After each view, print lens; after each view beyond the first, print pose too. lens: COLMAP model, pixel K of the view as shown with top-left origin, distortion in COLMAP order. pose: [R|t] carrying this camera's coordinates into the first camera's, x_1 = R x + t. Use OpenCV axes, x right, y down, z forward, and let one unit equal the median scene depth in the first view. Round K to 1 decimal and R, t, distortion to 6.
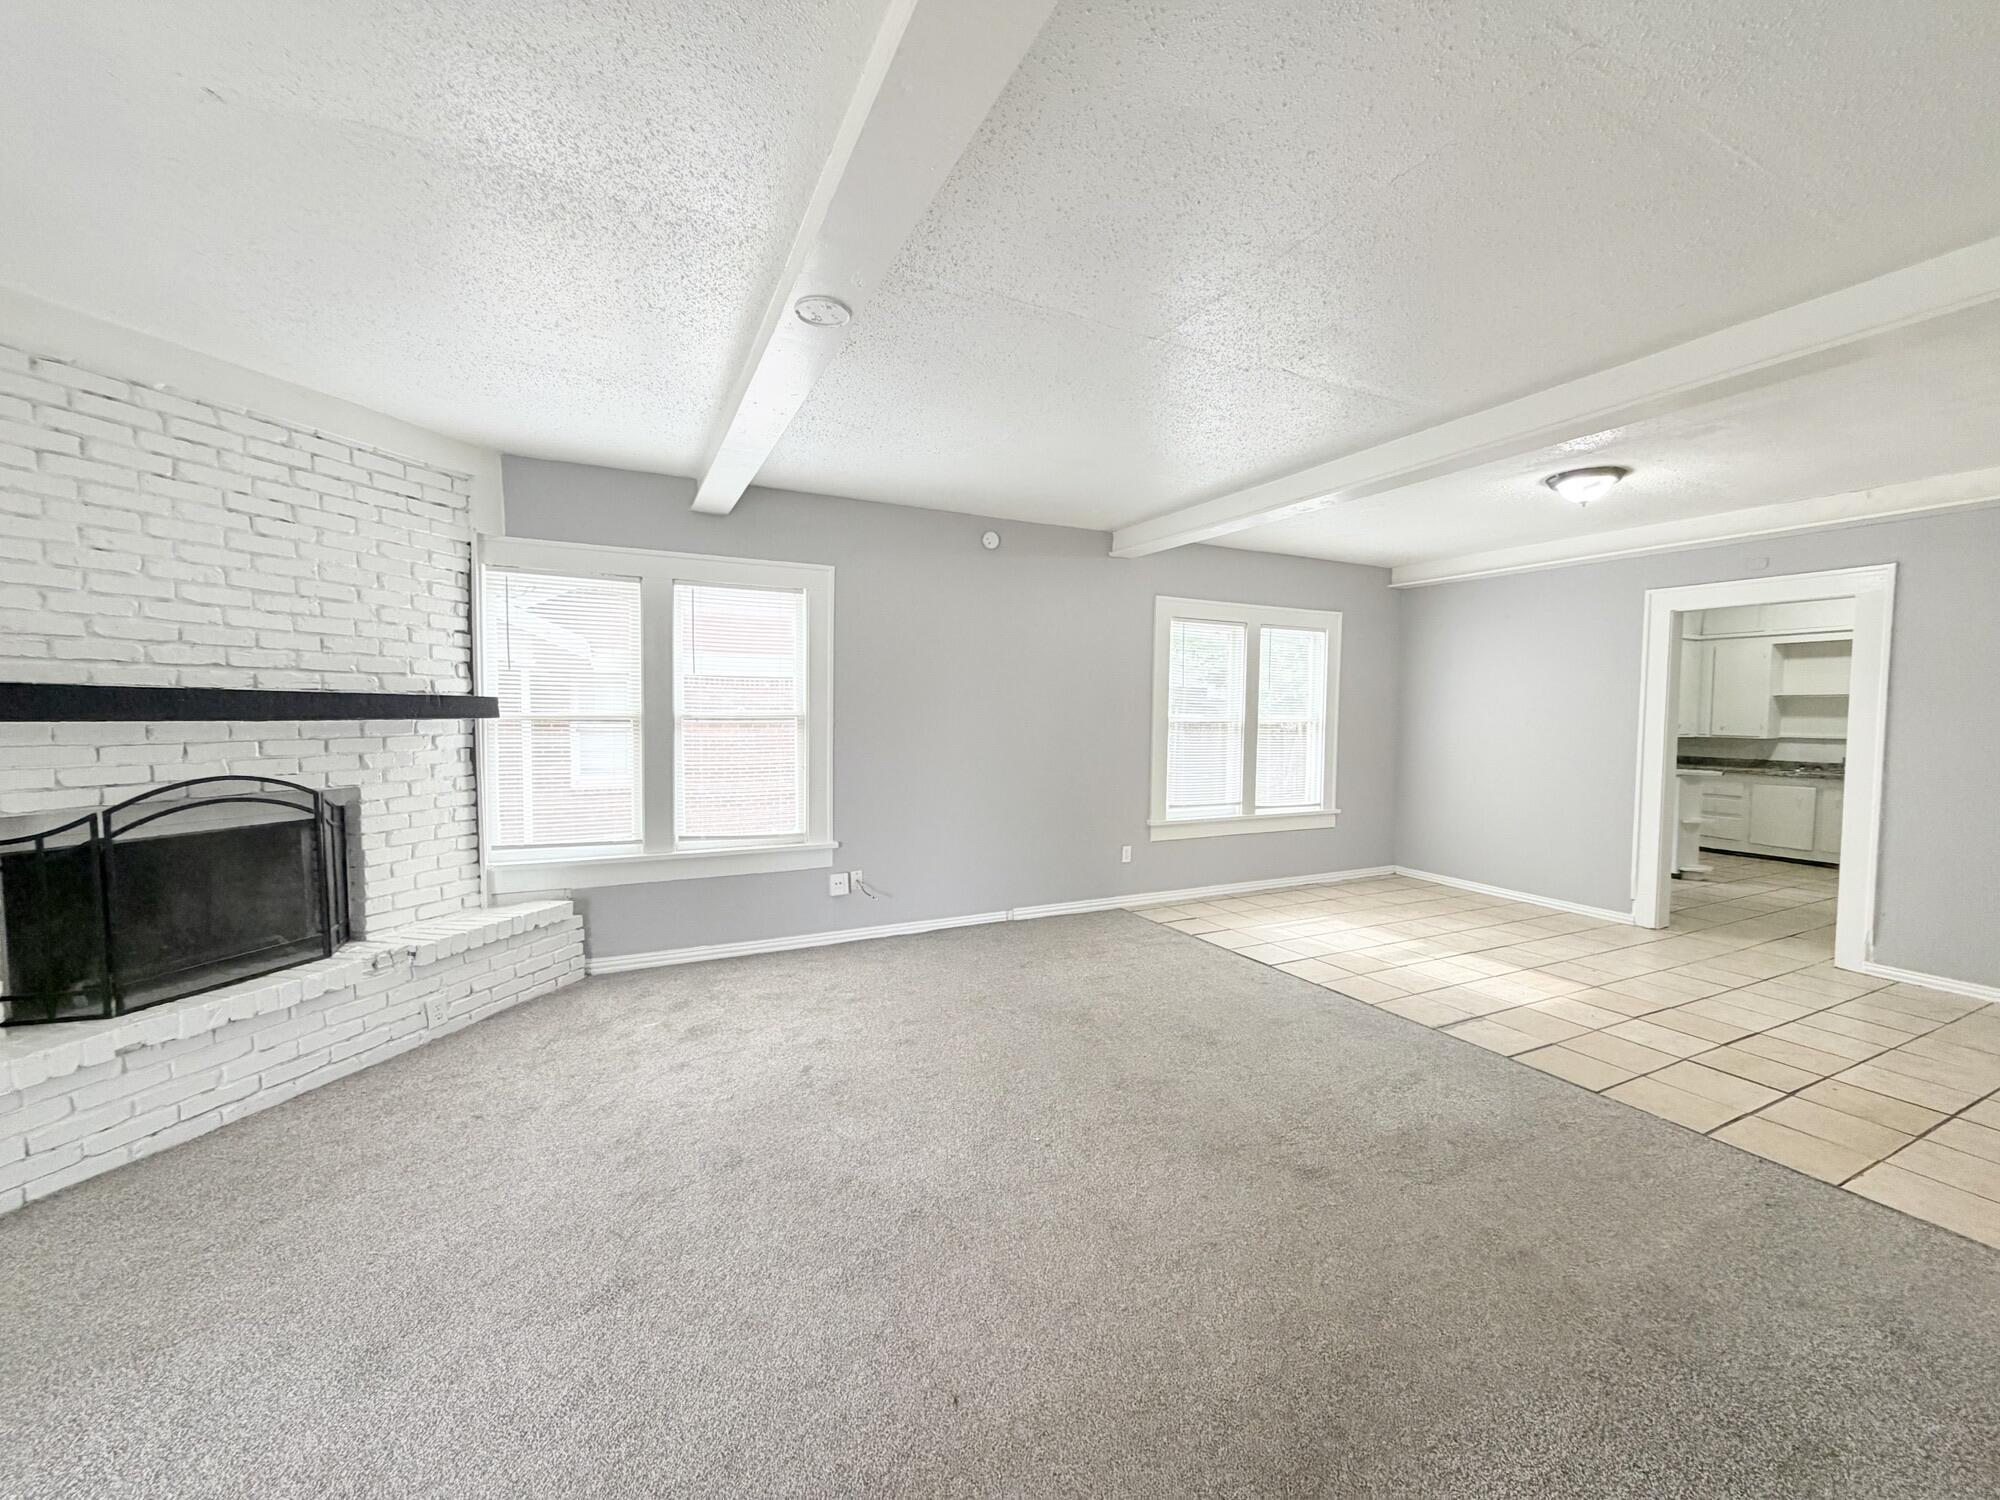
lens RADIAL K [[793.6, 0, 996.1], [0, 793.6, 754.6], [0, 0, 1]] dist [-0.001781, -0.000409]
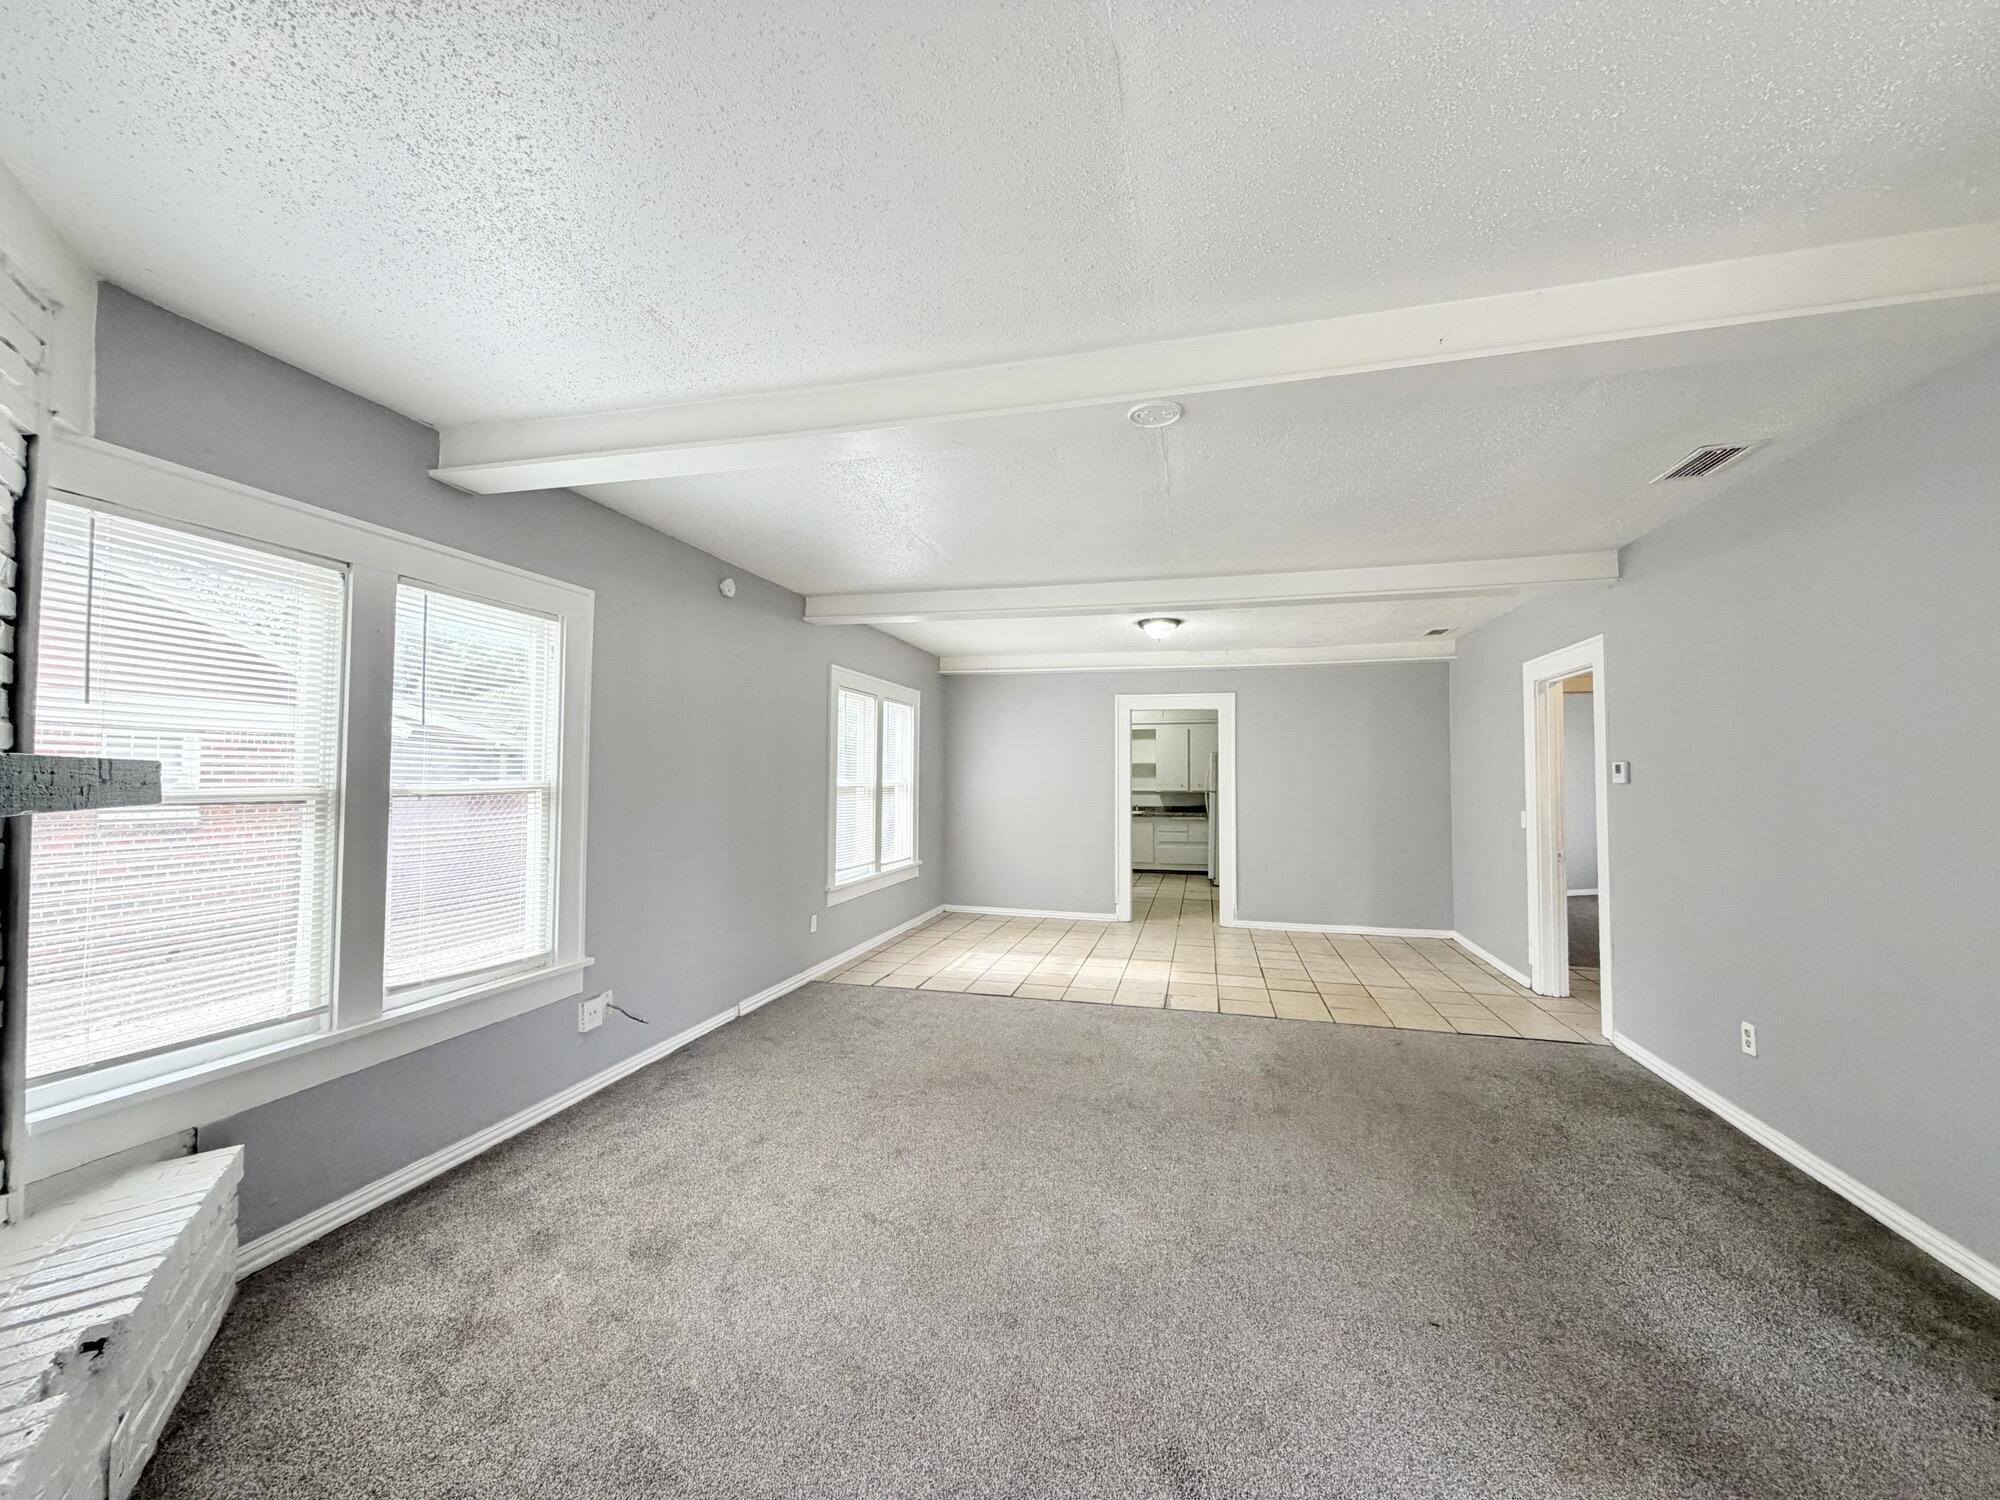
lens RADIAL K [[793.6, 0, 991.8], [0, 793.6, 760.1], [0, 0, 1]] dist [-0.001781, -0.000409]
pose [[0.661405, 0.008816, 0.749977, -0.566156], [0.043665, 0.997782, -0.050237, -0.022404], [-0.748757, 0.065975, 0.659553, 0.241298]]
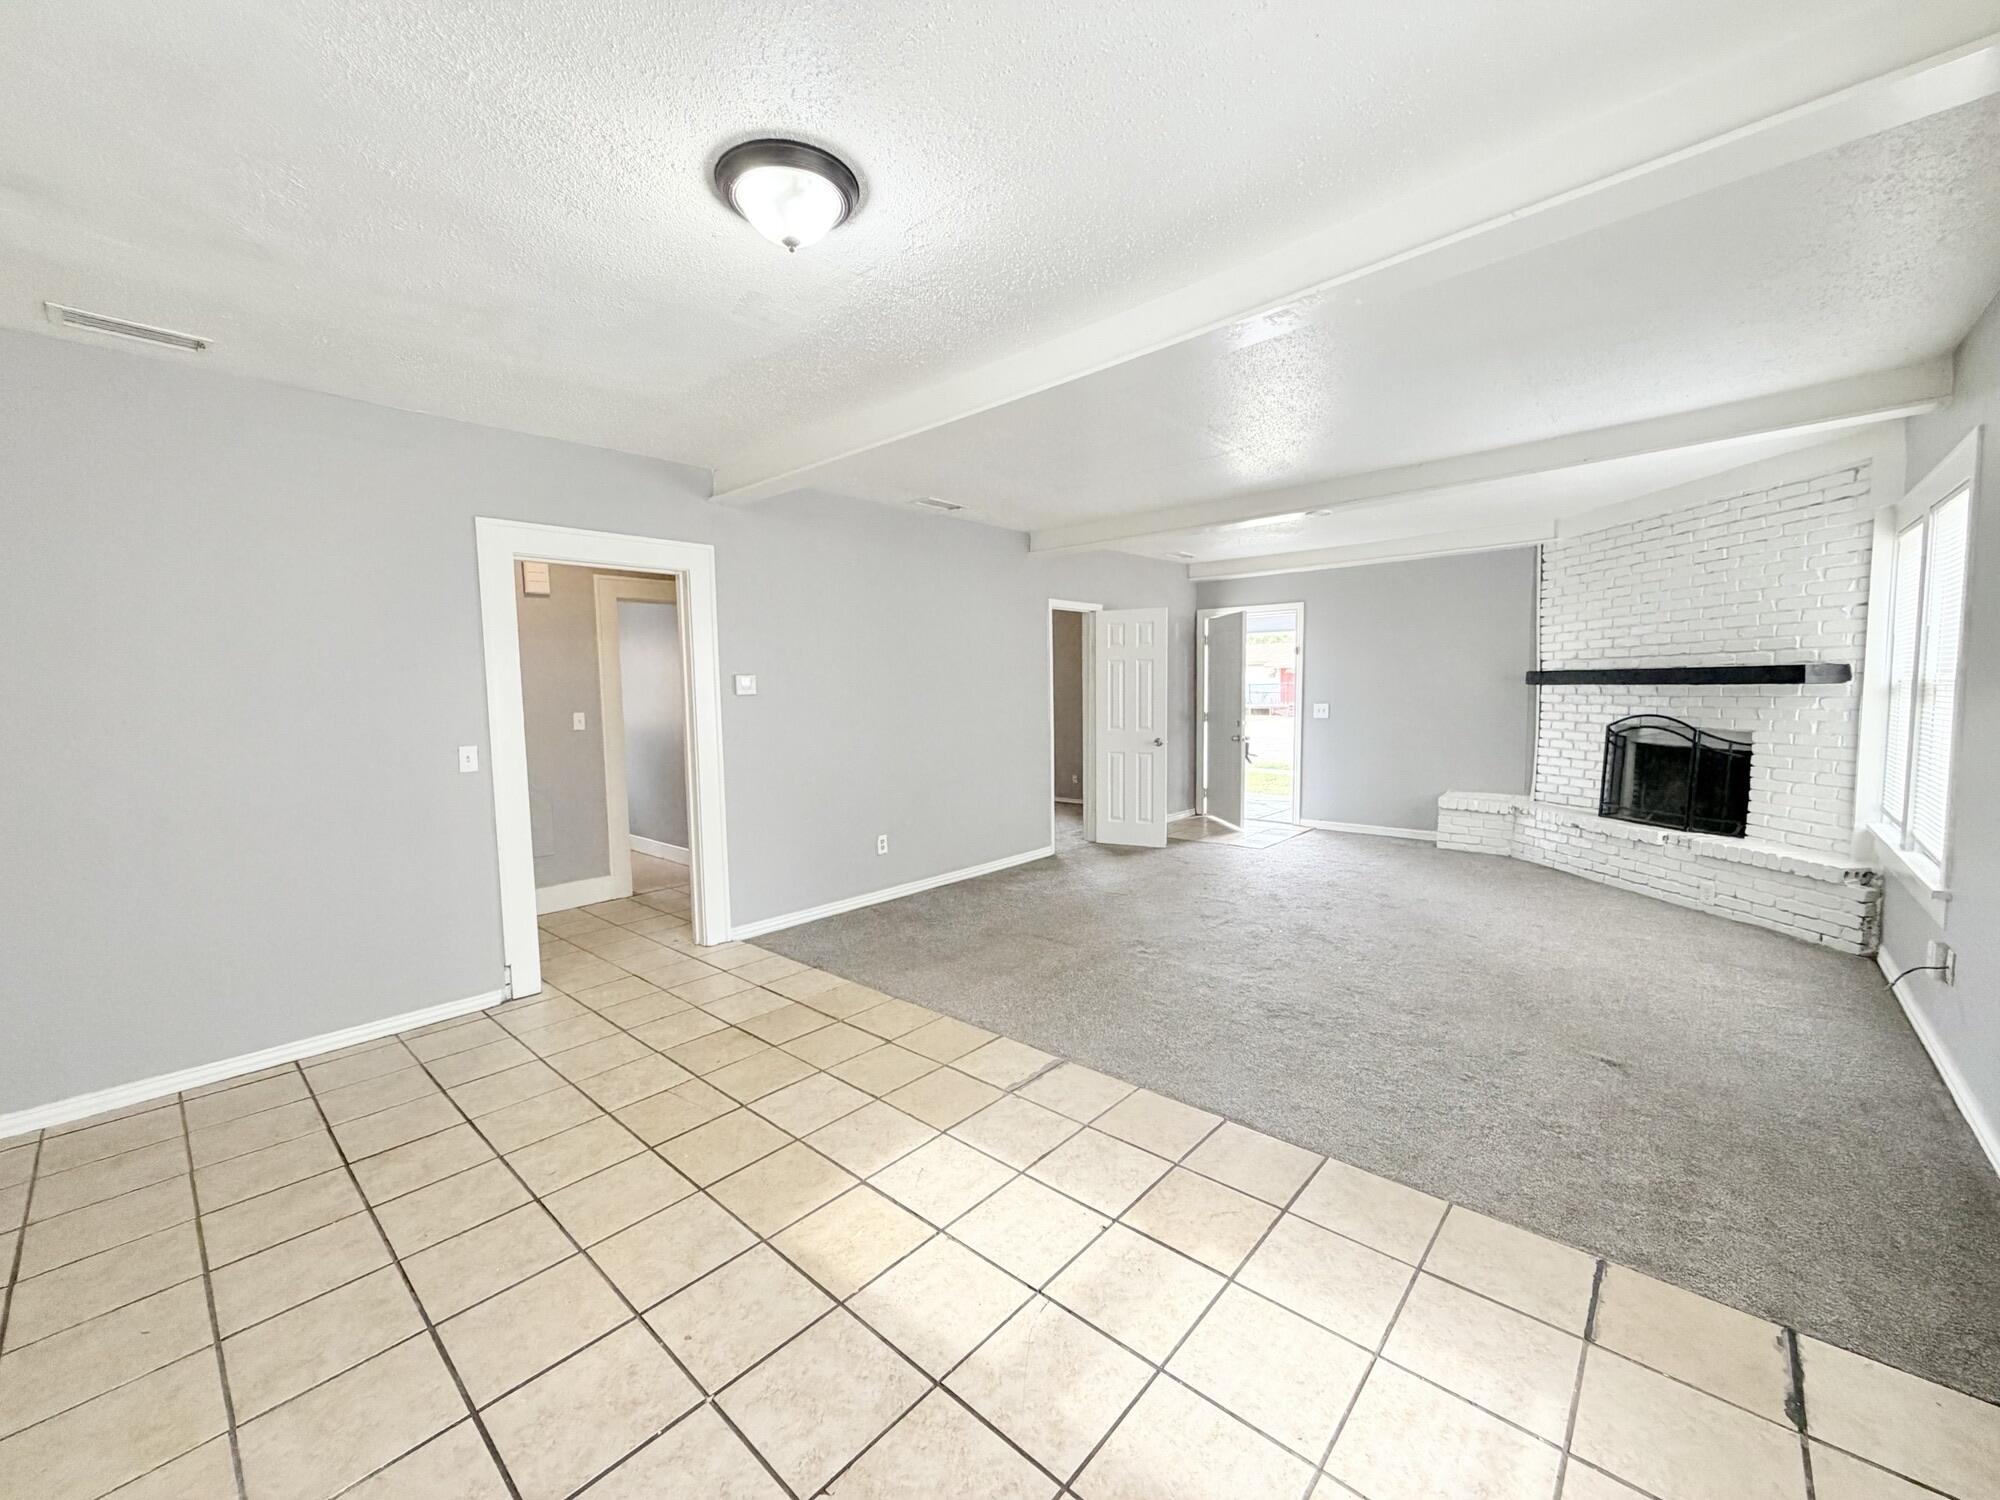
lens RADIAL K [[793.6, 0, 995.7], [0, 793.6, 751.4], [0, 0, 1]] dist [-0.001781, -0.000409]
pose [[-0.929843, 0.037995, -0.365990, 0.763365], [-0.009142, 0.991962, 0.126206, -0.071055], [0.367843, 0.120698, -0.922021, 1.419830]]
